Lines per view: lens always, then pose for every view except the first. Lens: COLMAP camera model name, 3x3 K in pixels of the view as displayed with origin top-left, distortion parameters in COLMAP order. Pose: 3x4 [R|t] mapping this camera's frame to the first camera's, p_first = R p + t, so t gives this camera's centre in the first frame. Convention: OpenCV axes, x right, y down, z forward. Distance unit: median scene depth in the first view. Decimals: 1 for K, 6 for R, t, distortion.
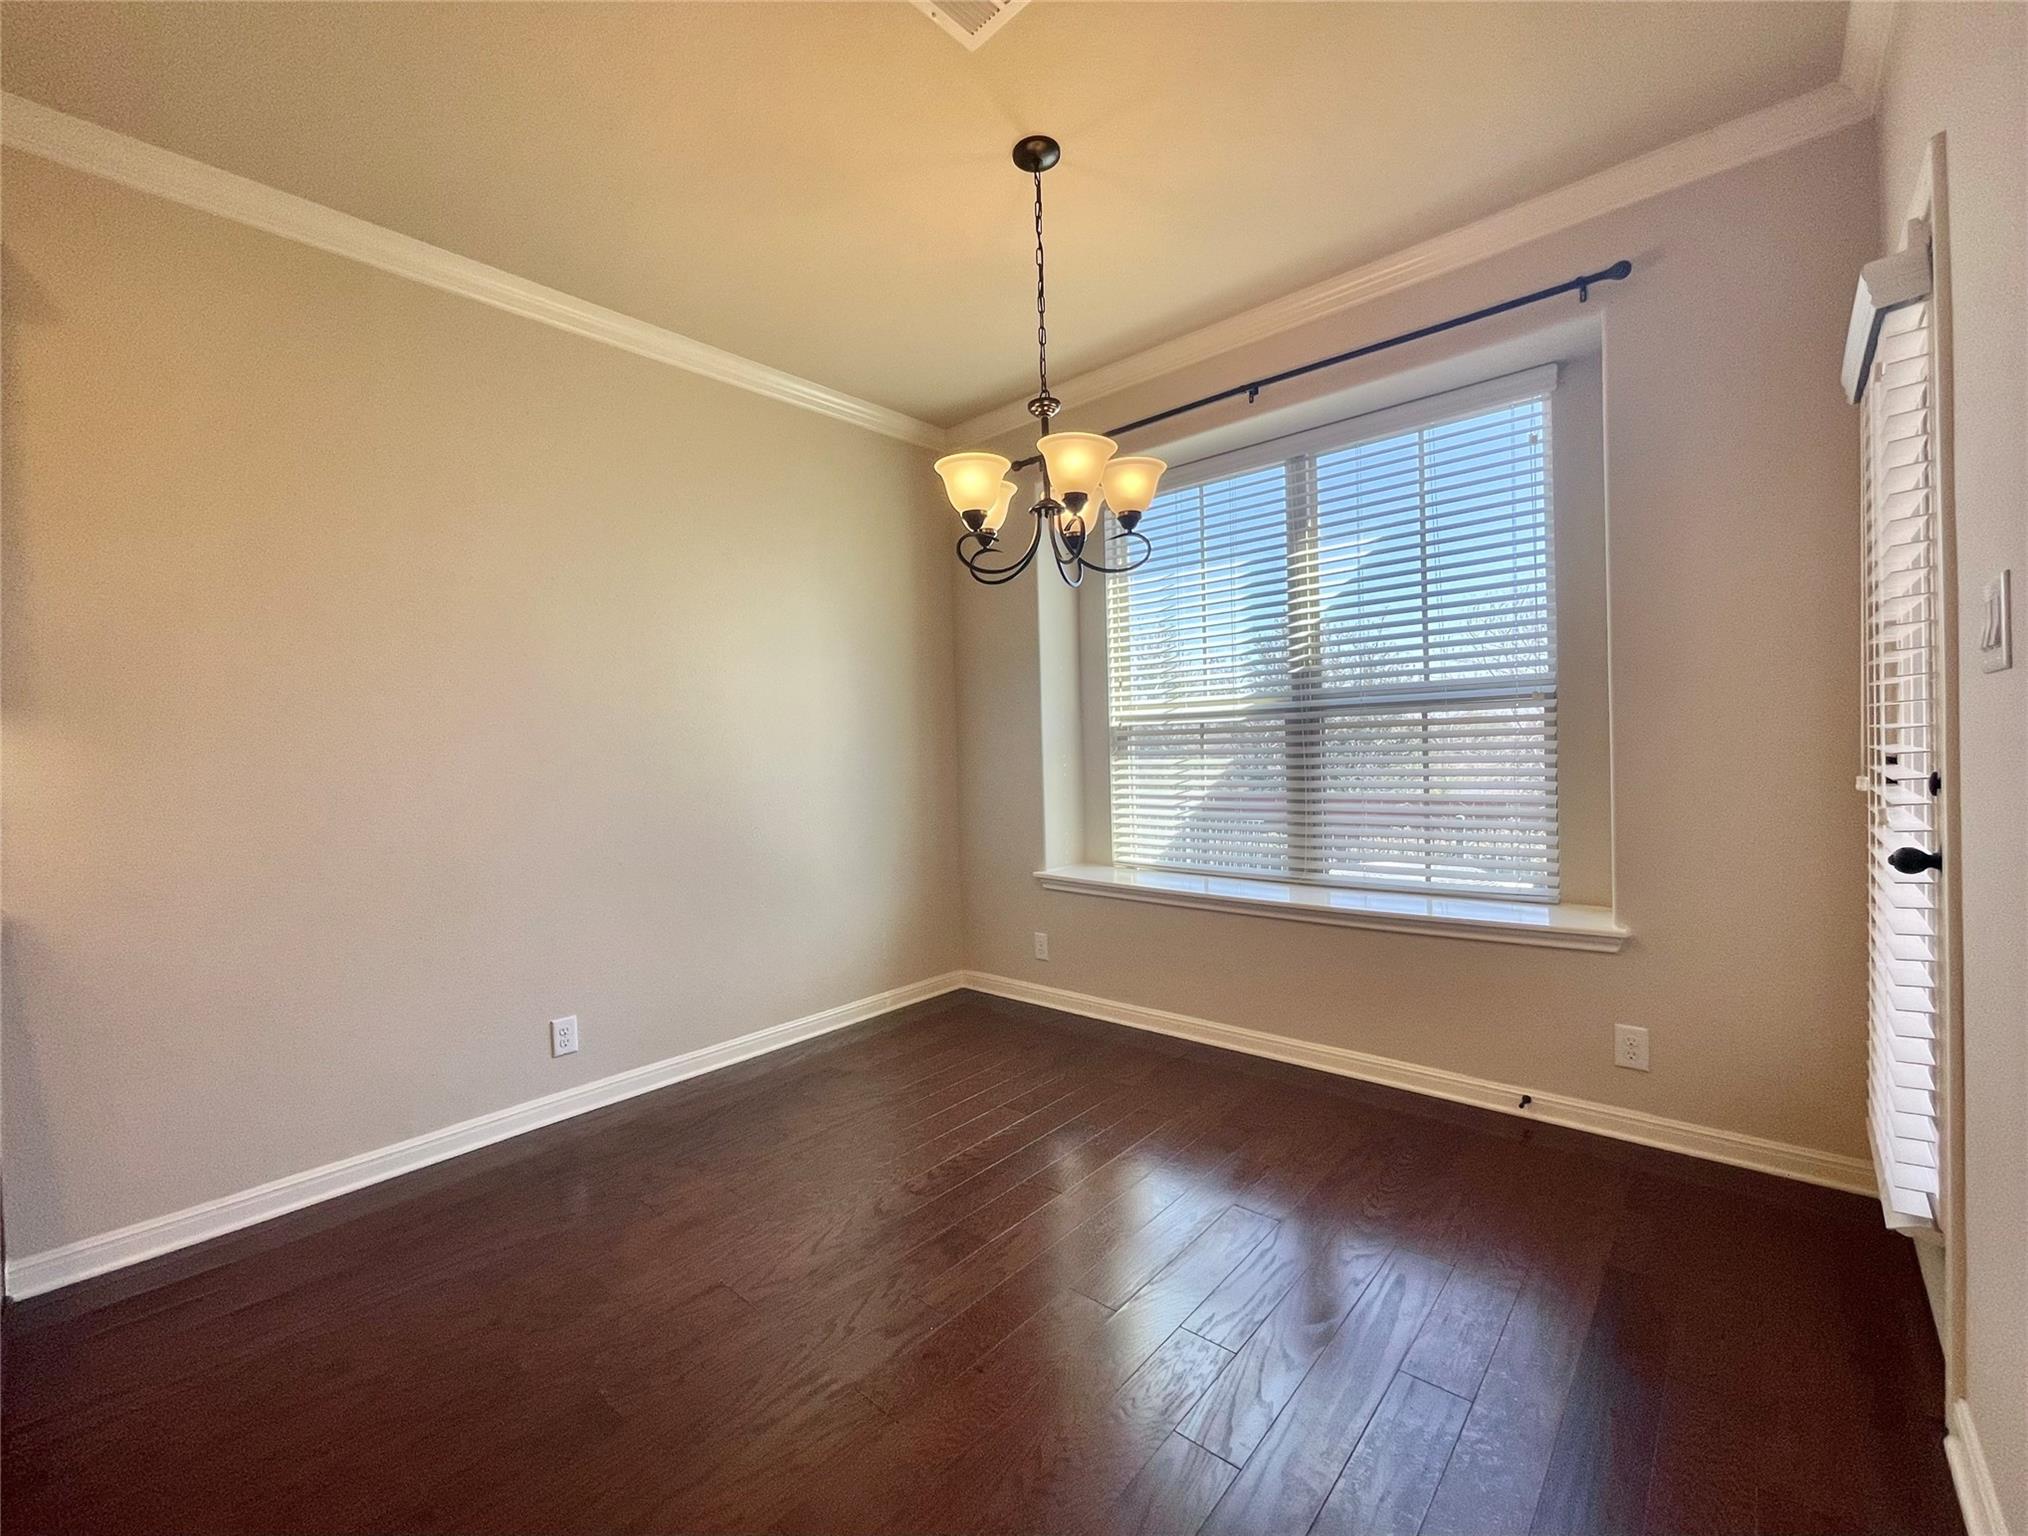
lens RADIAL K [[849.4, 0, 1014.1], [0, 849.4, 776.2], [0, 0, 1]] dist [-0.001606, 0.000242]
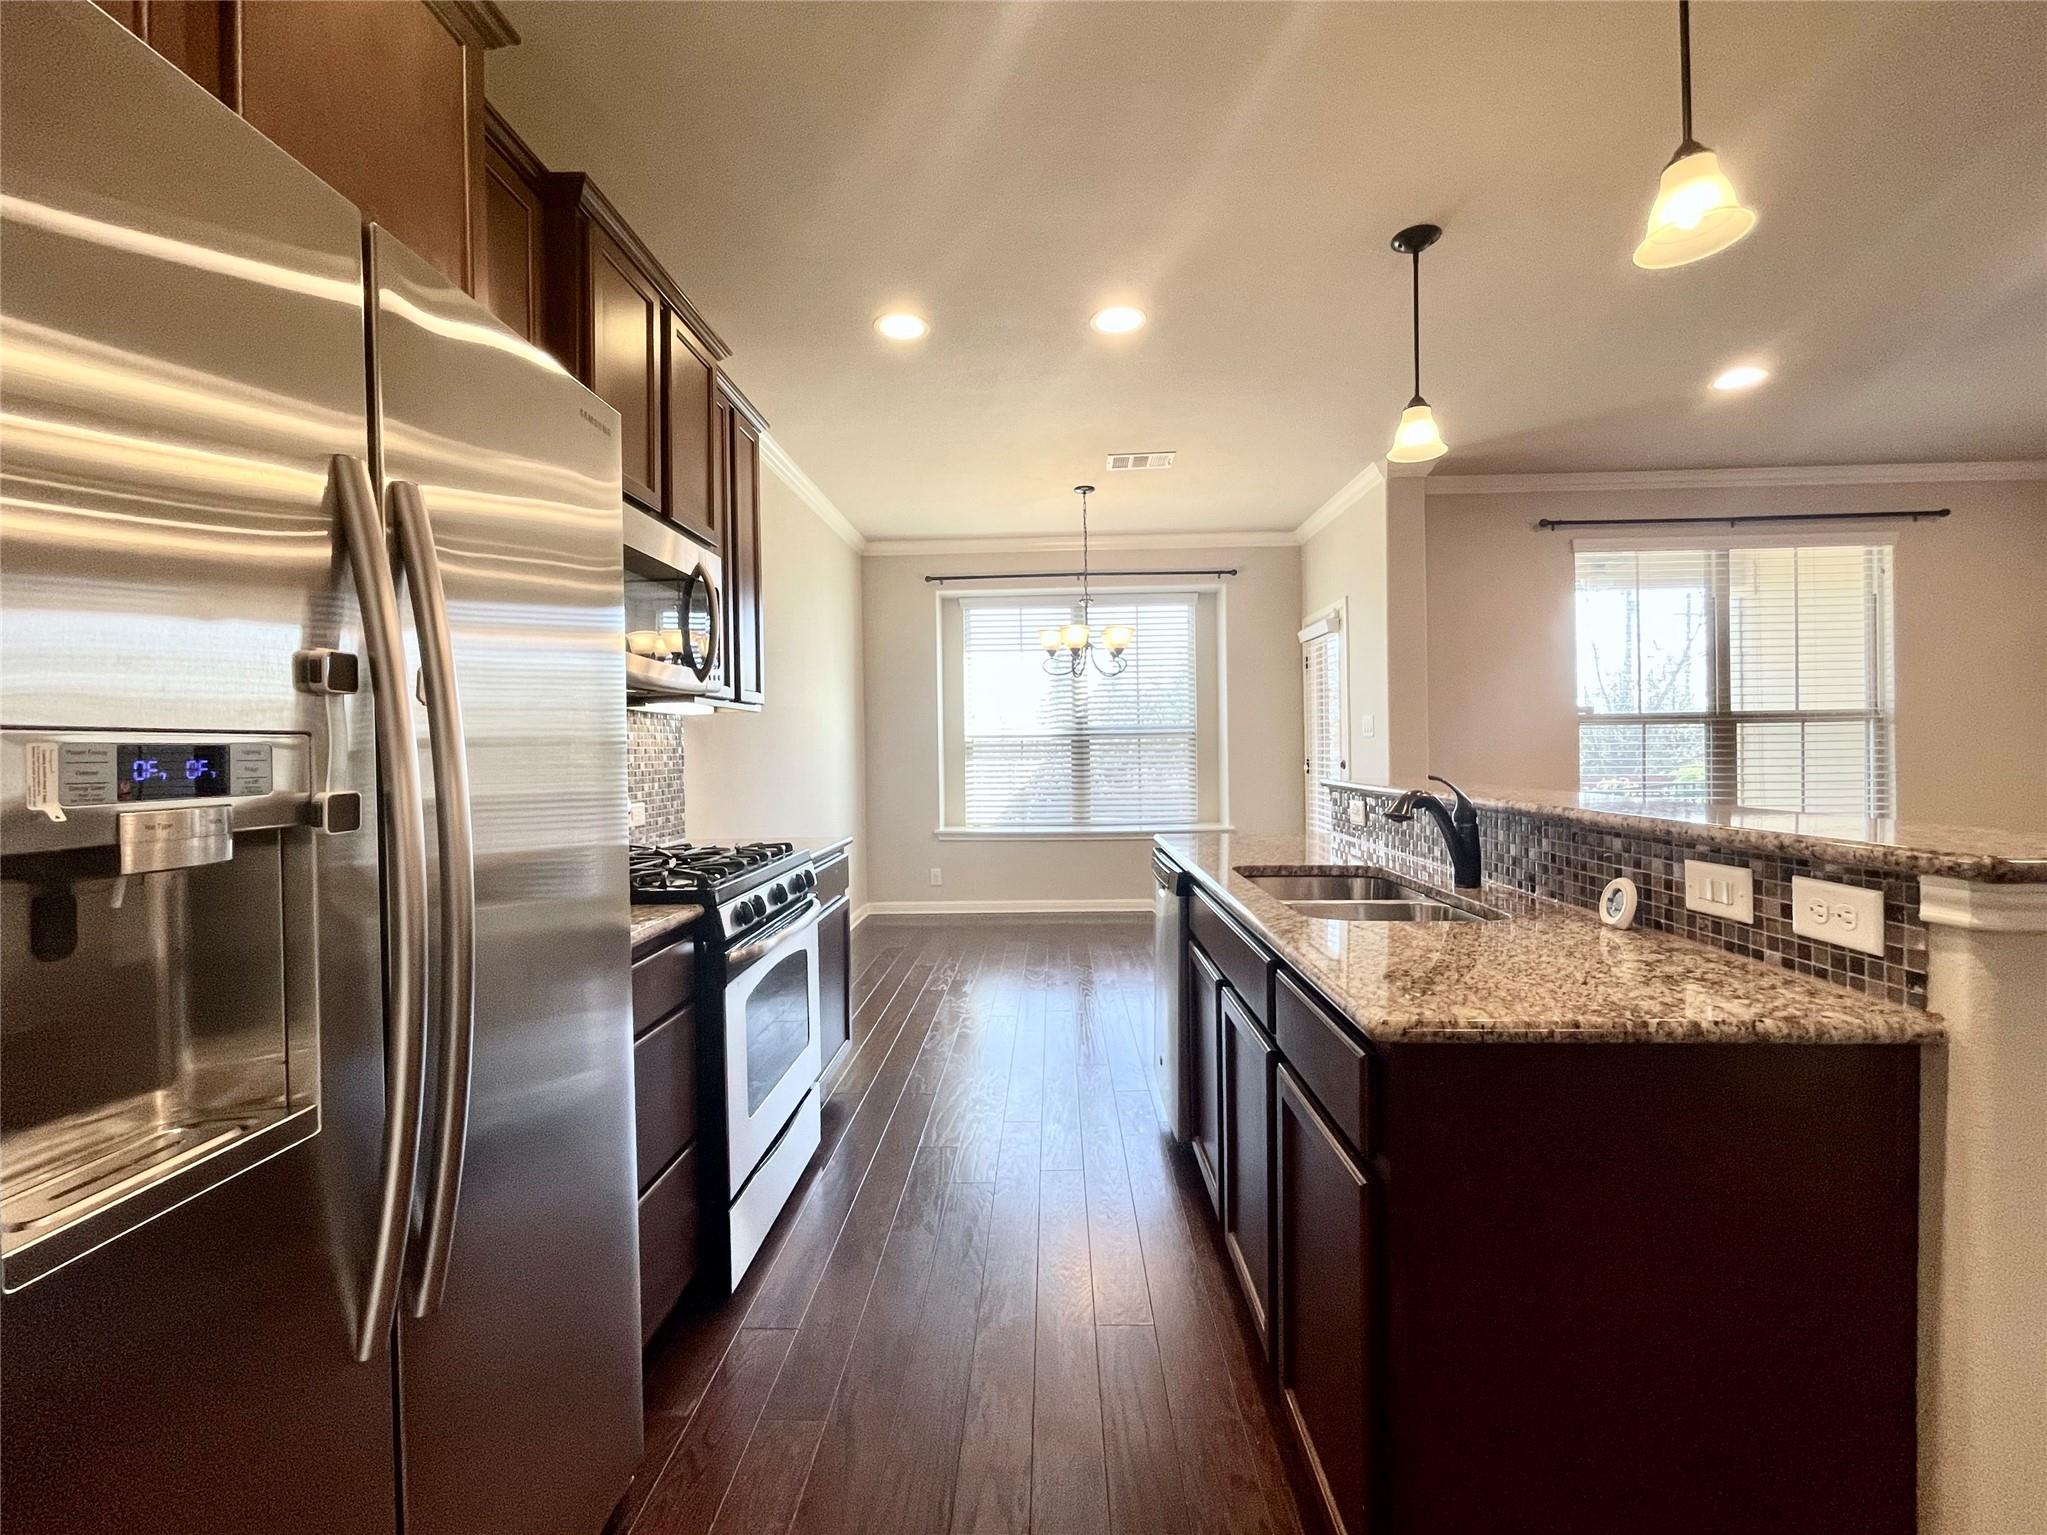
lens RADIAL K [[891.8, 0, 1025.9], [0, 891.8, 764.5], [0, 0, 1]] dist [0.004343, 0.000340]
pose [[0.770563, 0.009087, 0.637299, -1.125498], [0.011034, 0.999558, -0.027594, 0.043895], [-0.637269, 0.028295, 0.770122, -0.510977]]
